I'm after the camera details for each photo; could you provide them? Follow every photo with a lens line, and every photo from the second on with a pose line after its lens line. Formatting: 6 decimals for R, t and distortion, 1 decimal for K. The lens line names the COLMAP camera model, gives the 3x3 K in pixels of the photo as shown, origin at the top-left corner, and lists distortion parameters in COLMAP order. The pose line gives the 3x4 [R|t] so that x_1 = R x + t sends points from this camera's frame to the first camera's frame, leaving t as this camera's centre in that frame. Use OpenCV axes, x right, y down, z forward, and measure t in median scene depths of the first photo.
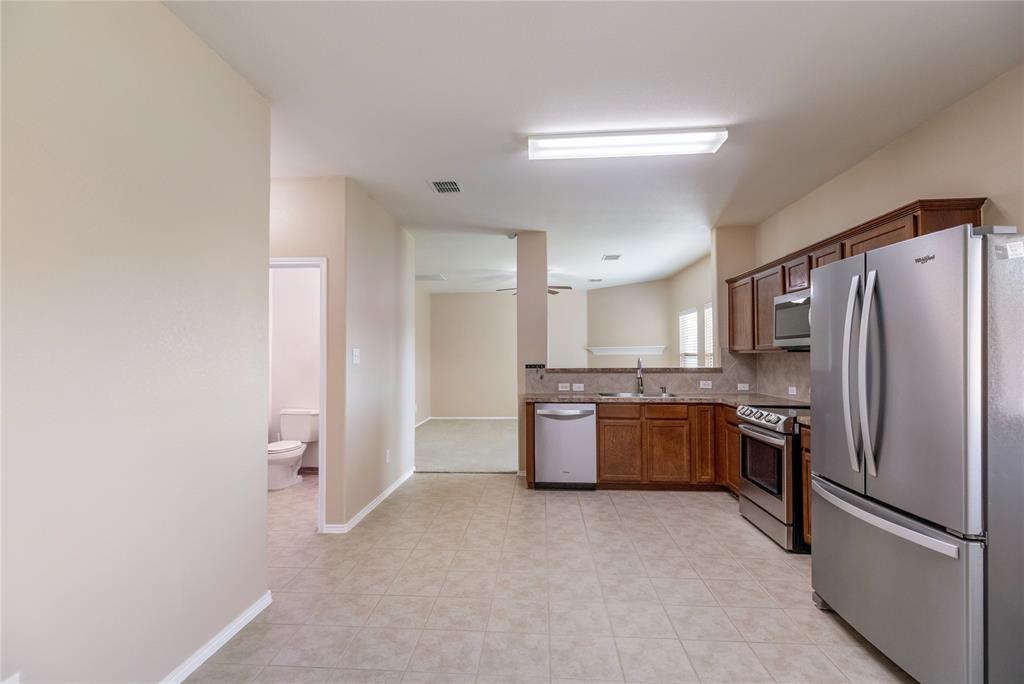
lens RADIAL K [[469.7, 0, 514.1], [0, 469.7, 351.2], [0, 0, 1]] dist [0.001257, -0.000253]
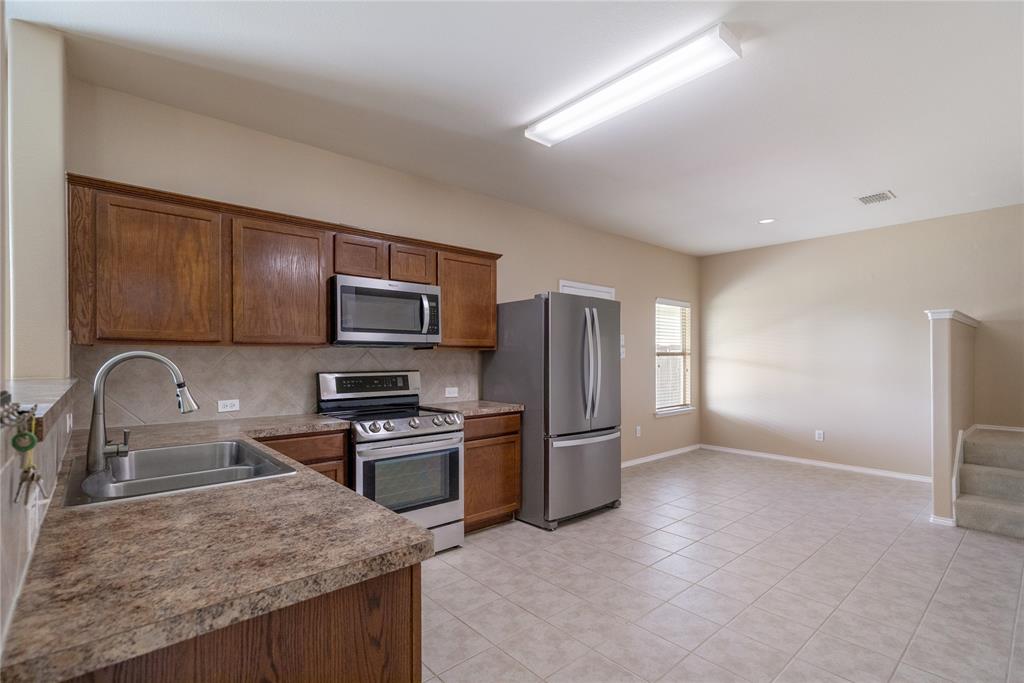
lens RADIAL K [[472.8, 0, 513.0], [0, 472.8, 356.7], [0, 0, 1]] dist [0.001009, -0.000322]
pose [[-0.702856, 0.007232, 0.711296, -0.156570], [-0.004035, 0.999892, -0.014153, 0.022636], [-0.711321, -0.012818, -0.702750, 1.145378]]
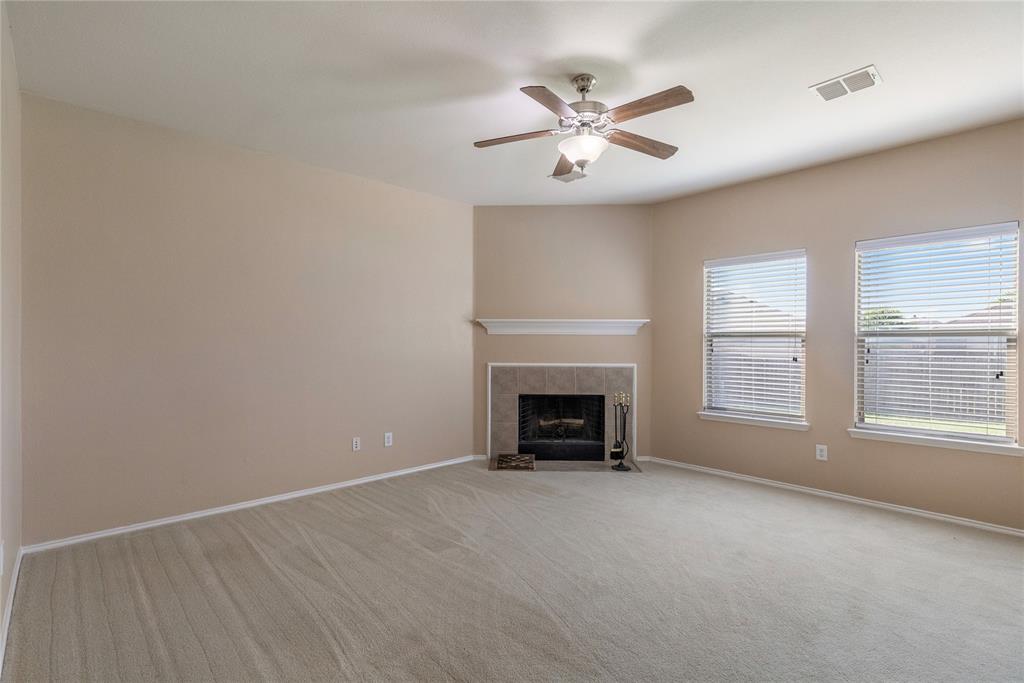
lens RADIAL K [[476.9, 0, 515.3], [0, 476.9, 345.6], [0, 0, 1]] dist [0.012651, -0.000078]
pose [[0.682413, 0.009003, 0.730911, -0.409552], [-0.017061, 0.999848, 0.003614, 0.038397], [-0.730767, -0.014936, 0.682463, 1.345670]]
